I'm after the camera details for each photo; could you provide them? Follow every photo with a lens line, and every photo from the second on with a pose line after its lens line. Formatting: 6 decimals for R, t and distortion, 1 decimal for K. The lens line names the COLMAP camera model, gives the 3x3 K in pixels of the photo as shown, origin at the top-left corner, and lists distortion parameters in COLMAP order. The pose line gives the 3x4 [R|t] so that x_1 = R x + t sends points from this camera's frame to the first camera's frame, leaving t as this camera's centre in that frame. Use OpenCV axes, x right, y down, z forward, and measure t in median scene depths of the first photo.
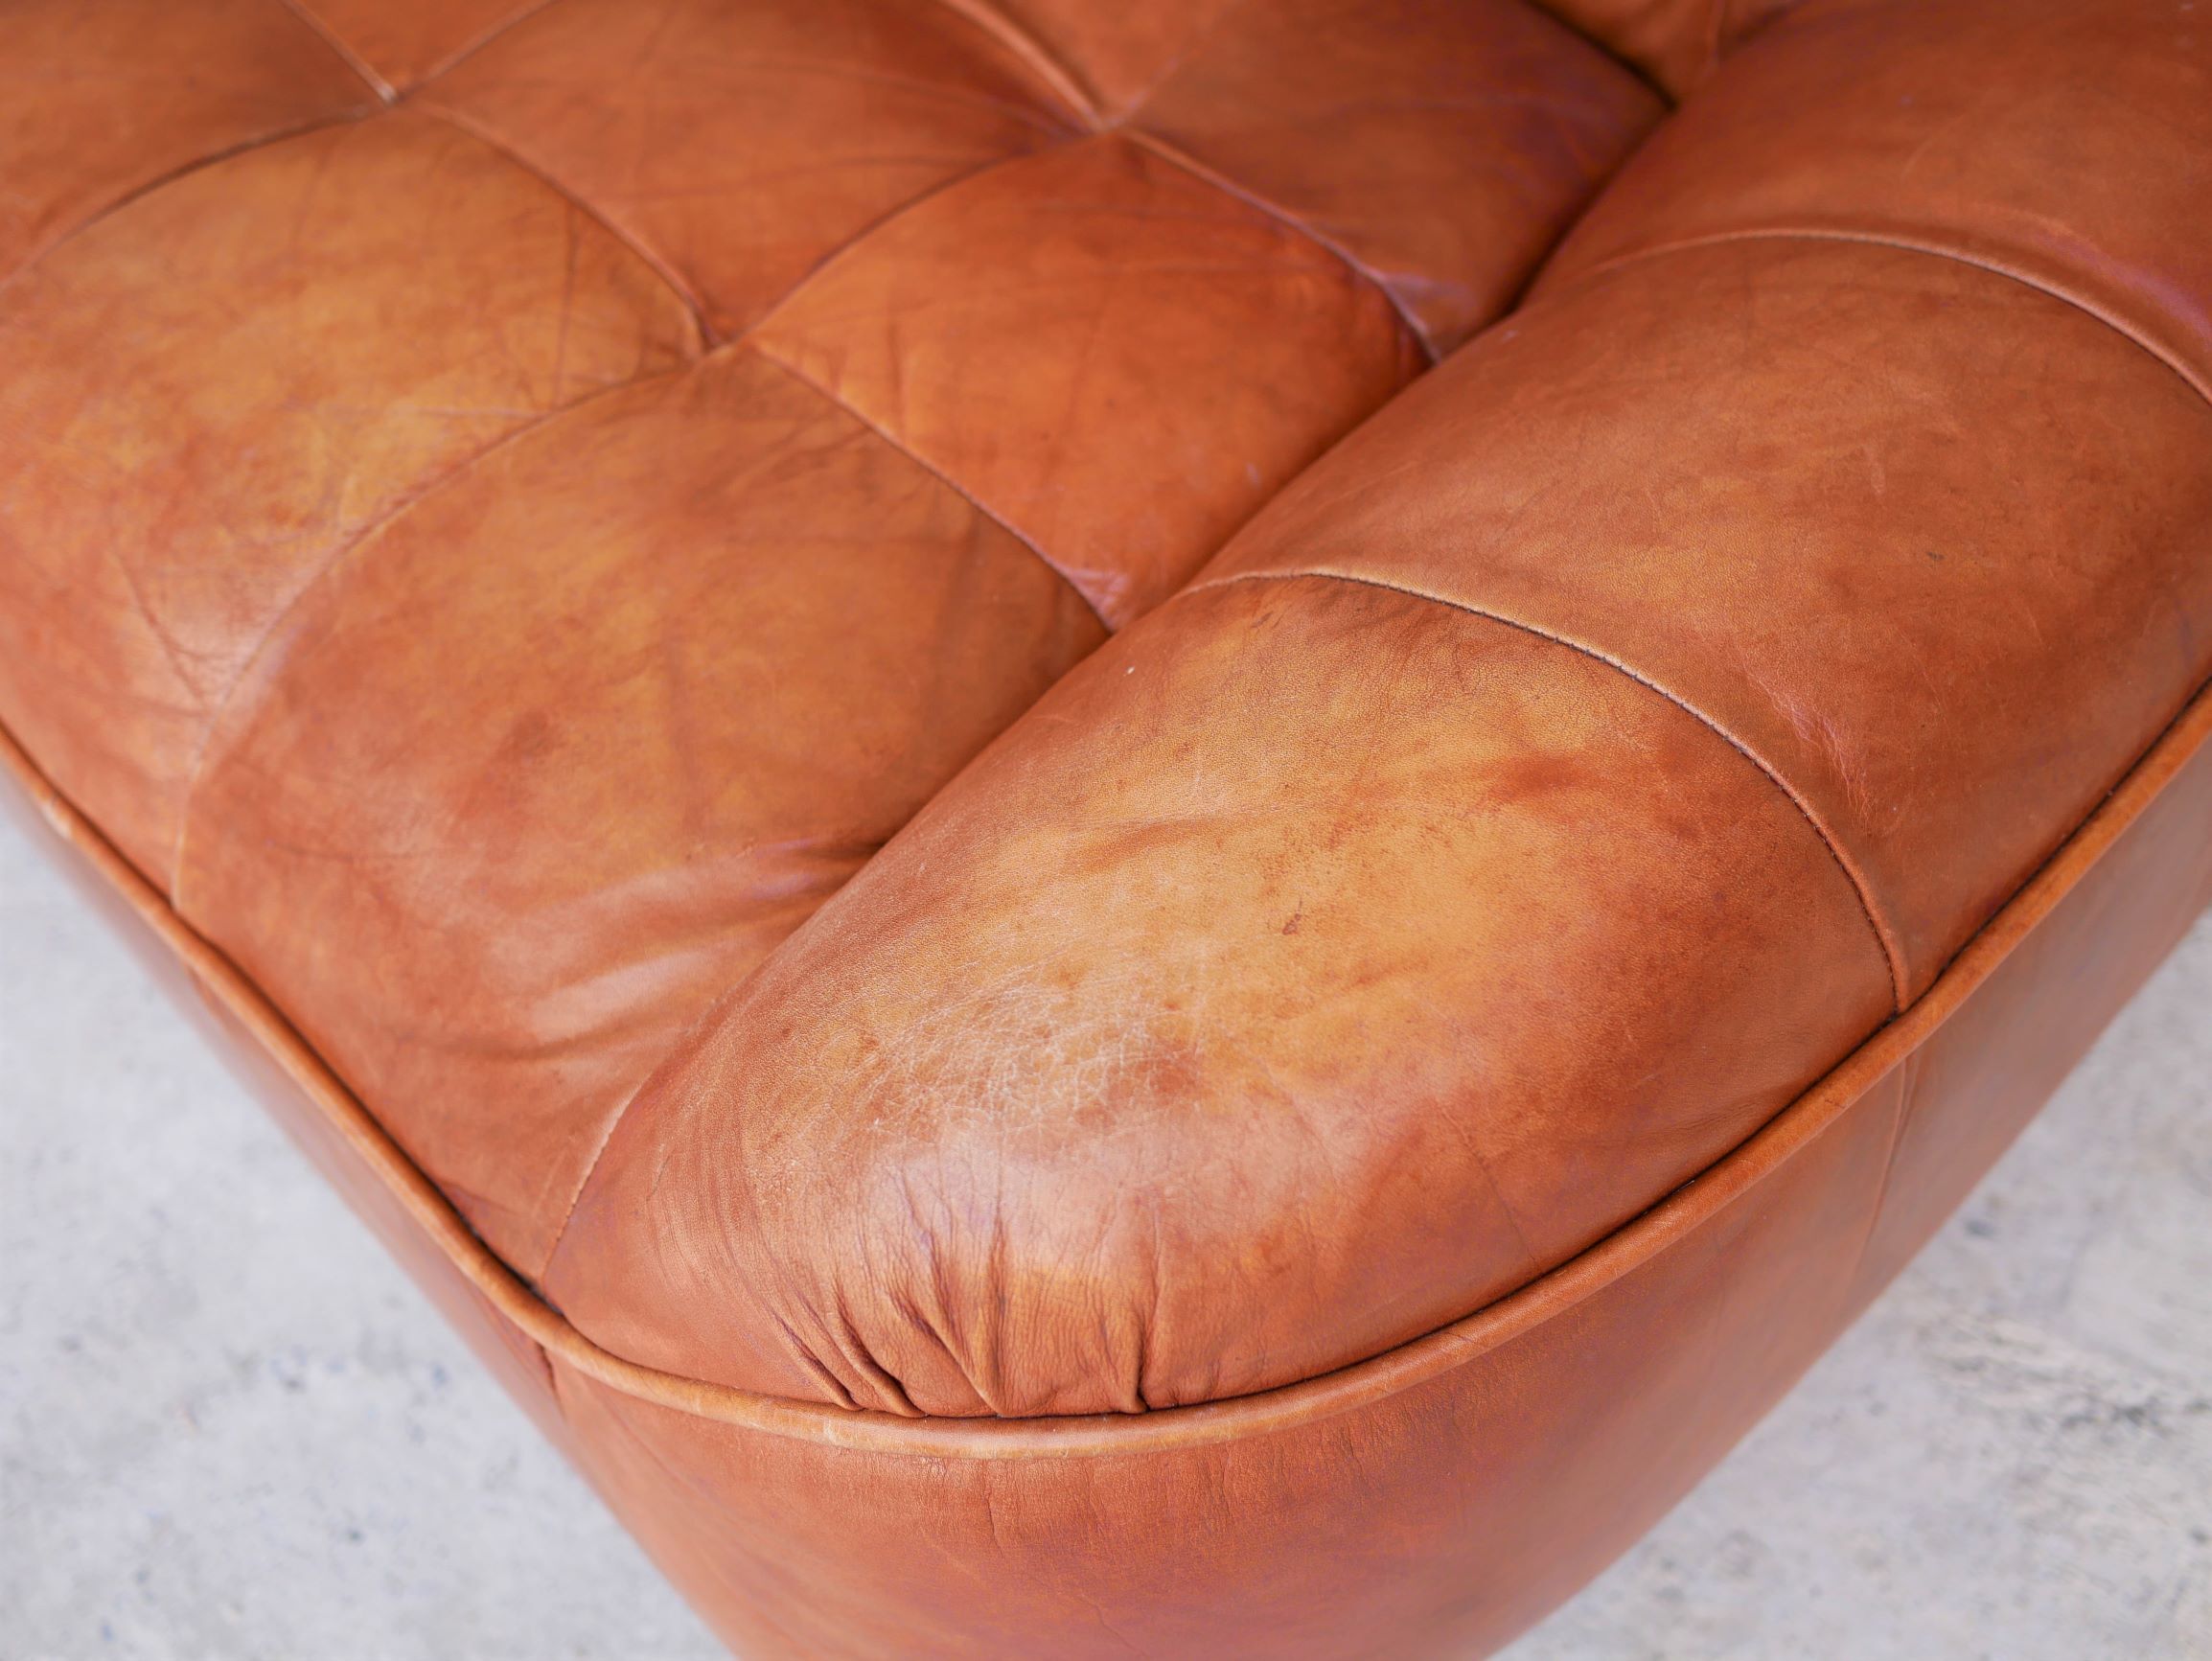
lens RADIAL K [[2496.3, 0, 1144.1], [0, 2496.3, 839.2], [0, 0, 1]] dist [-0.016003, 0.000000]
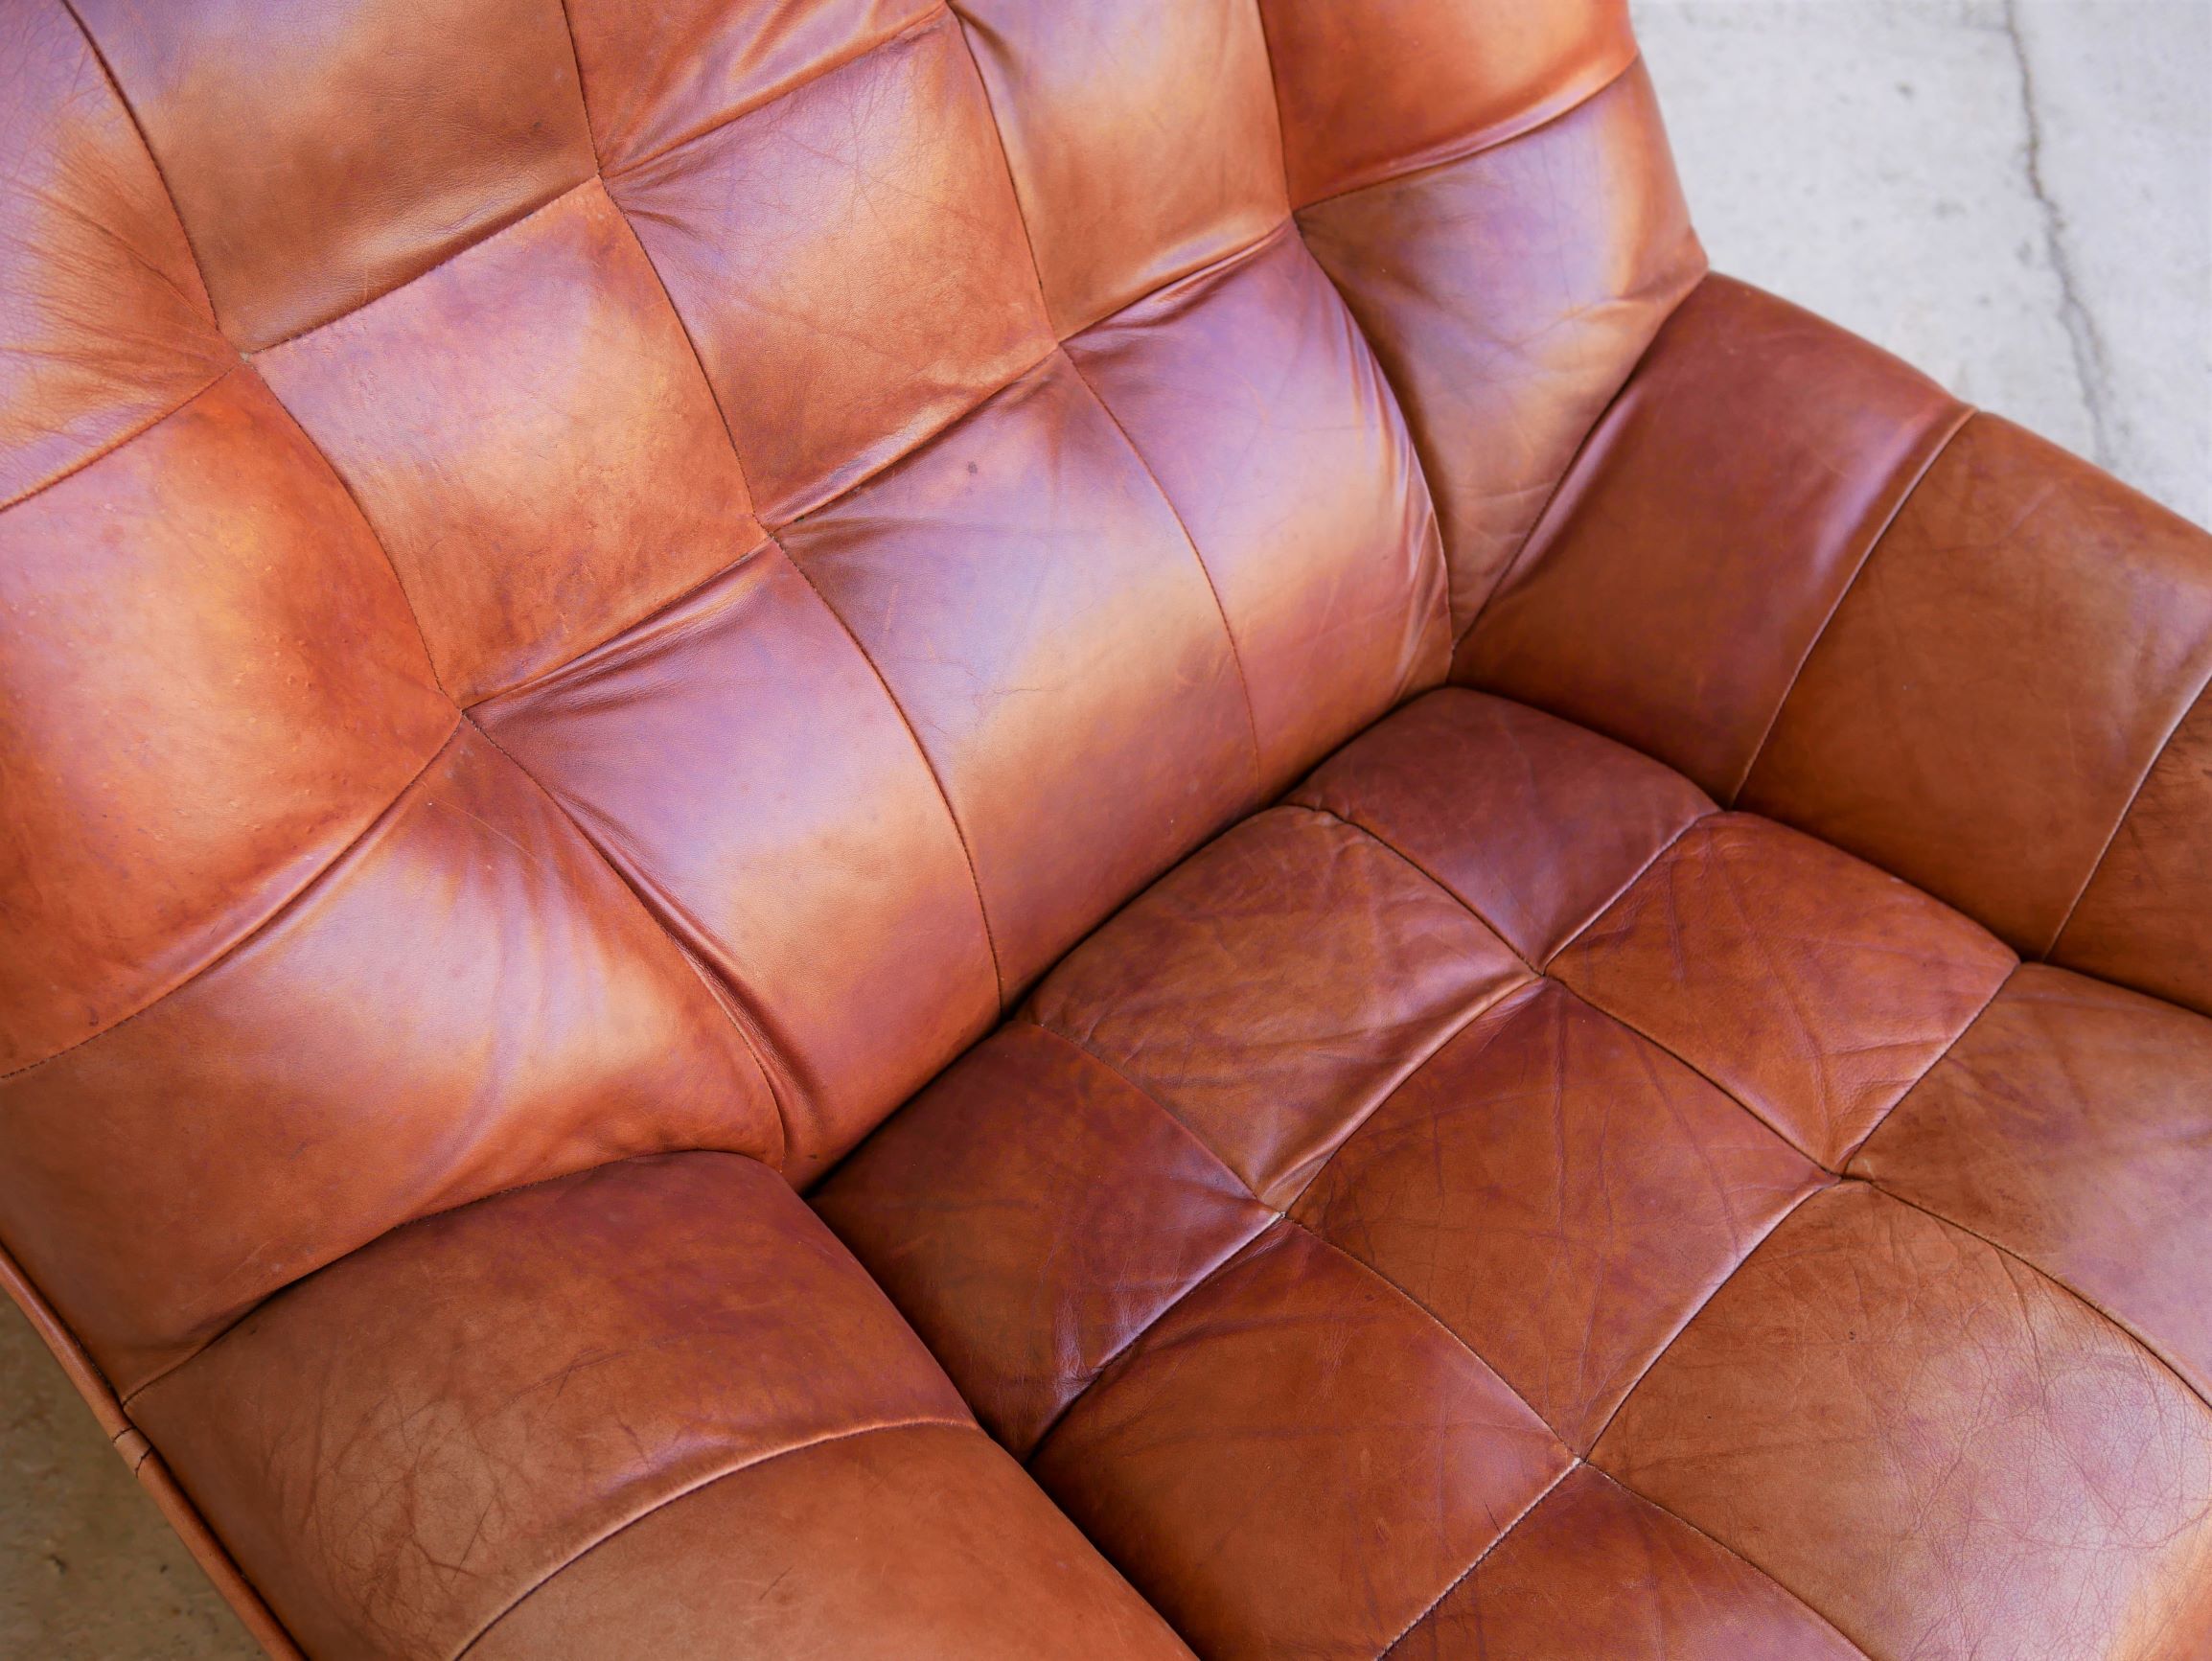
lens RADIAL K [[2485.1, 0, 1092.9], [0, 2485.1, 820.2], [0, 0, 1]] dist [-0.010679, 0.000000]
pose [[-0.020864, -0.729227, 0.683954, -1.028438], [0.796017, 0.401797, 0.452676, -1.321789], [-0.604915, 0.553884, 0.572094, 0.390585]]
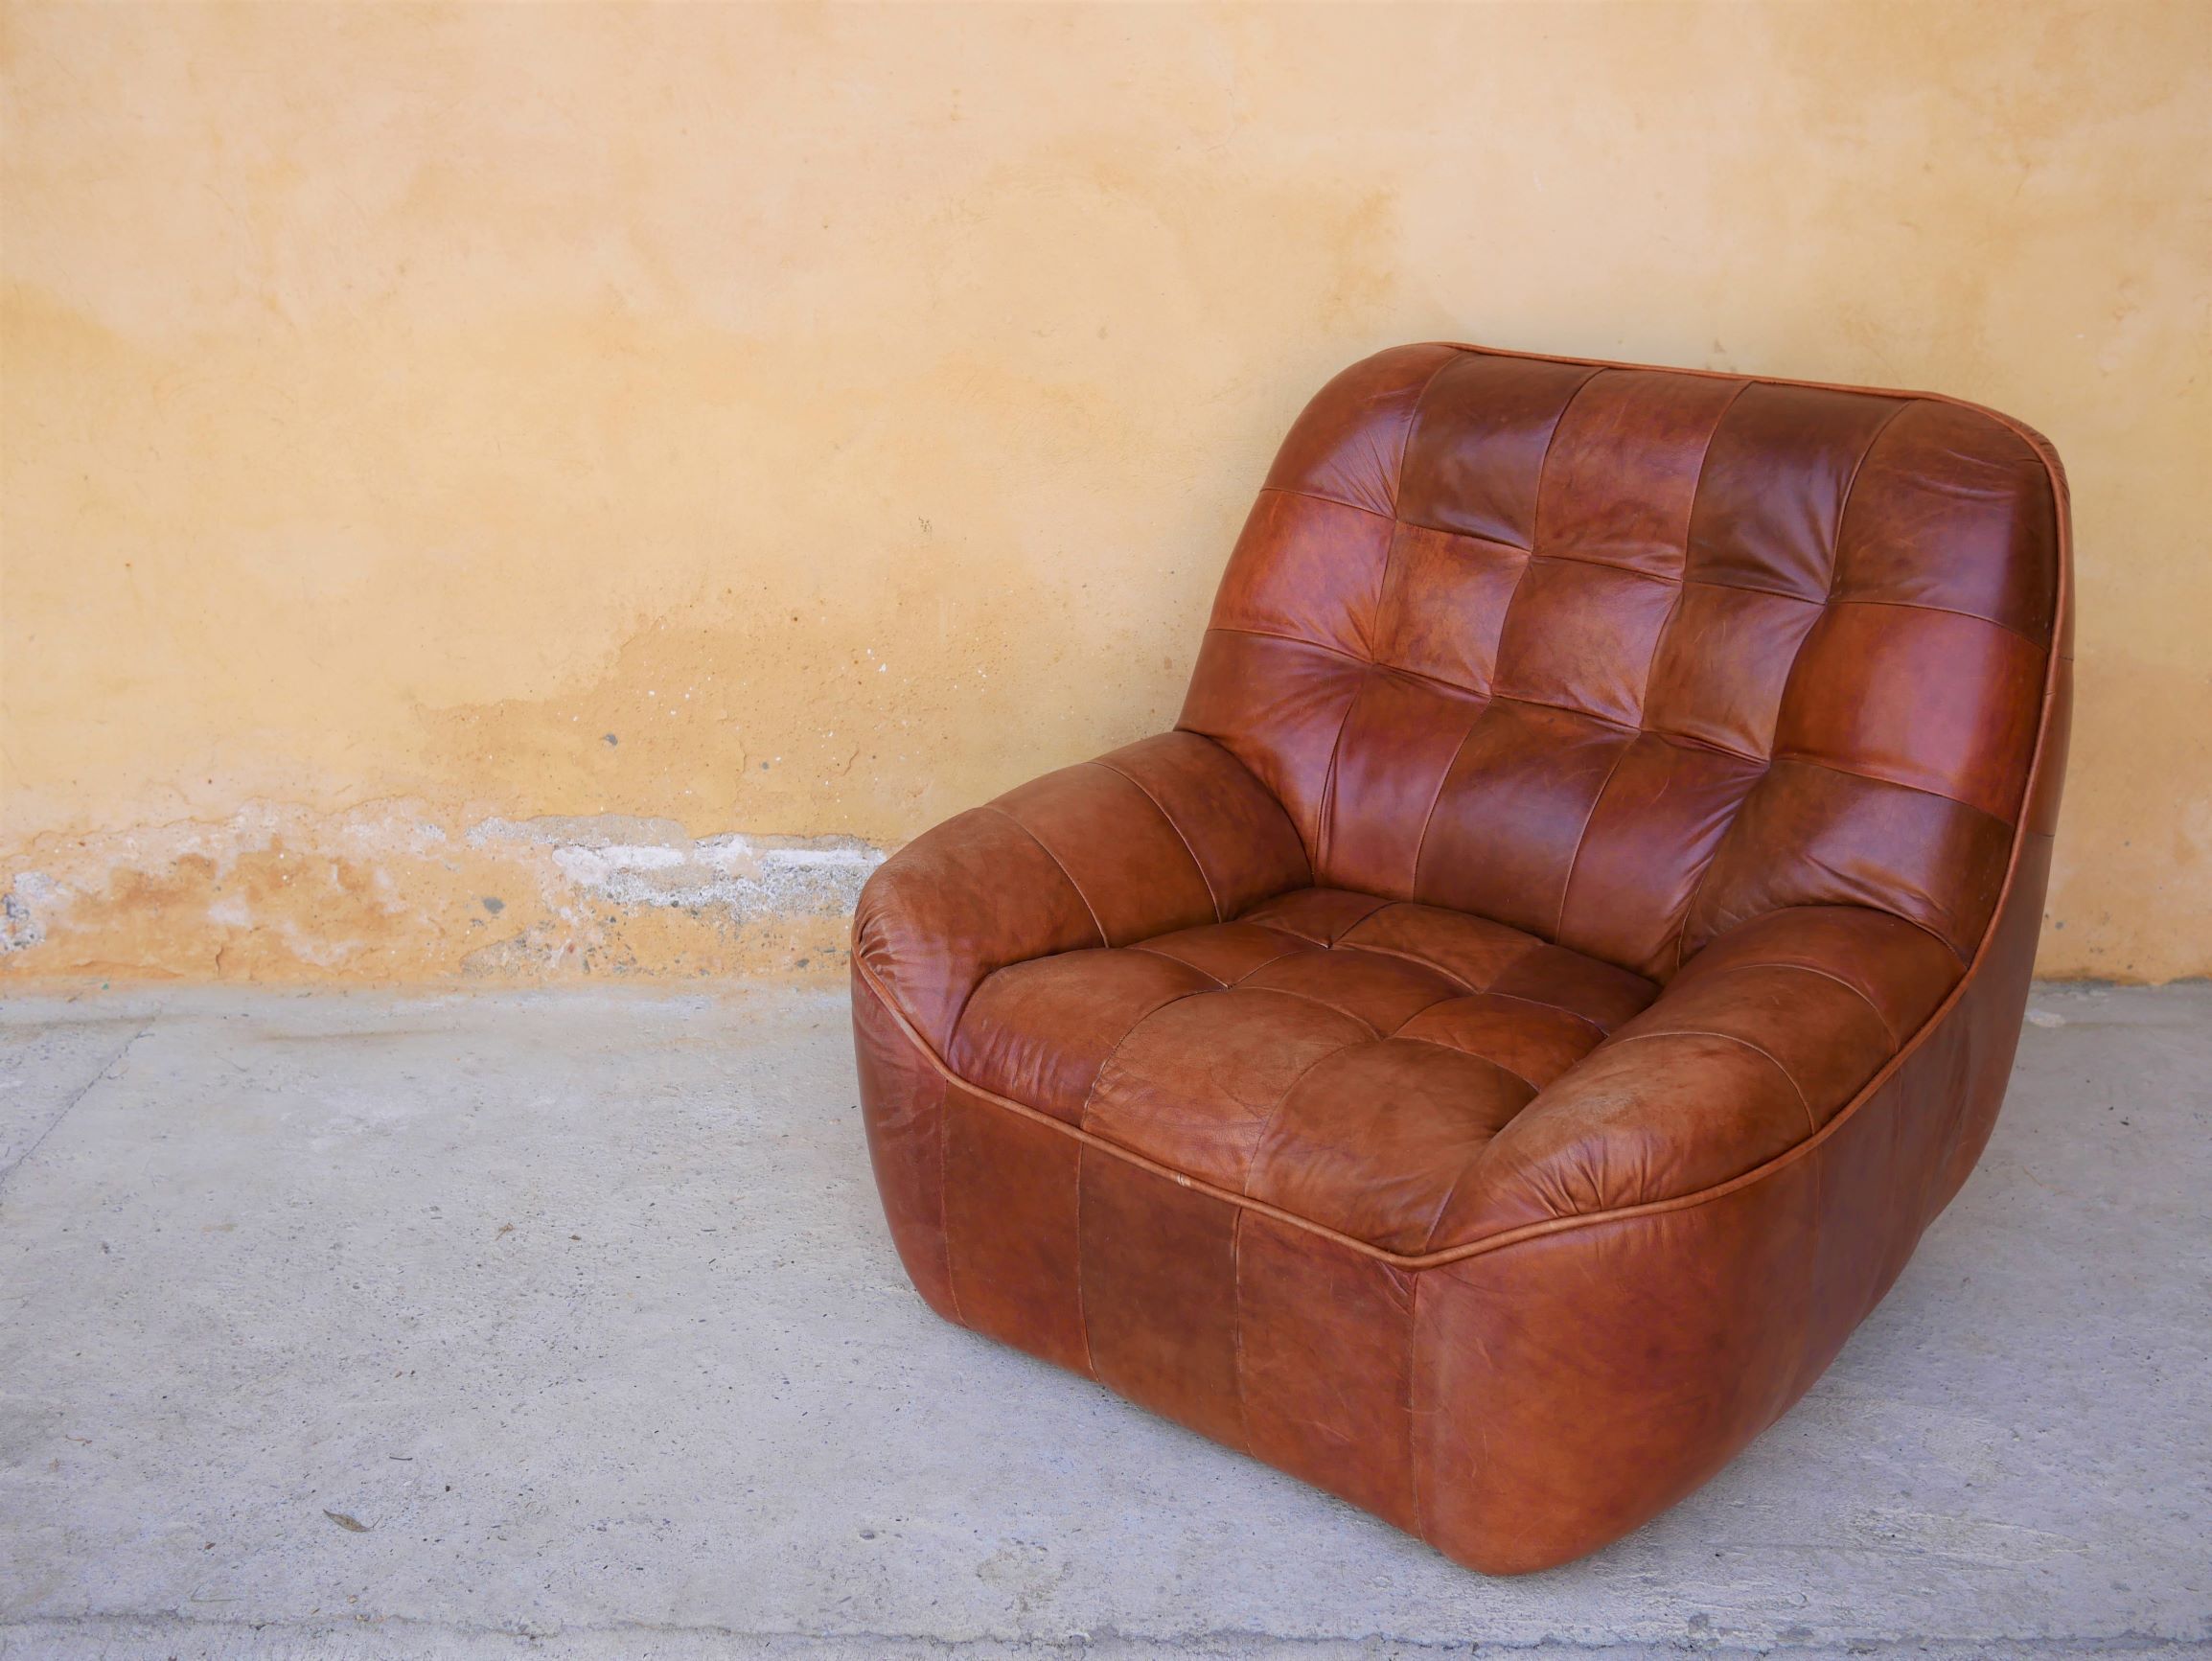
lens RADIAL K [[2530.5, 0, 1113.6], [0, 2530.5, 786.2], [0, 0, 1]] dist [-0.014171, 0.000000]
pose [[0.994089, 0.009638, 0.108136, -0.892766], [0.052011, 0.832030, -0.552287, 1.311891], [-0.095295, 0.554646, 0.826611, -1.789585]]
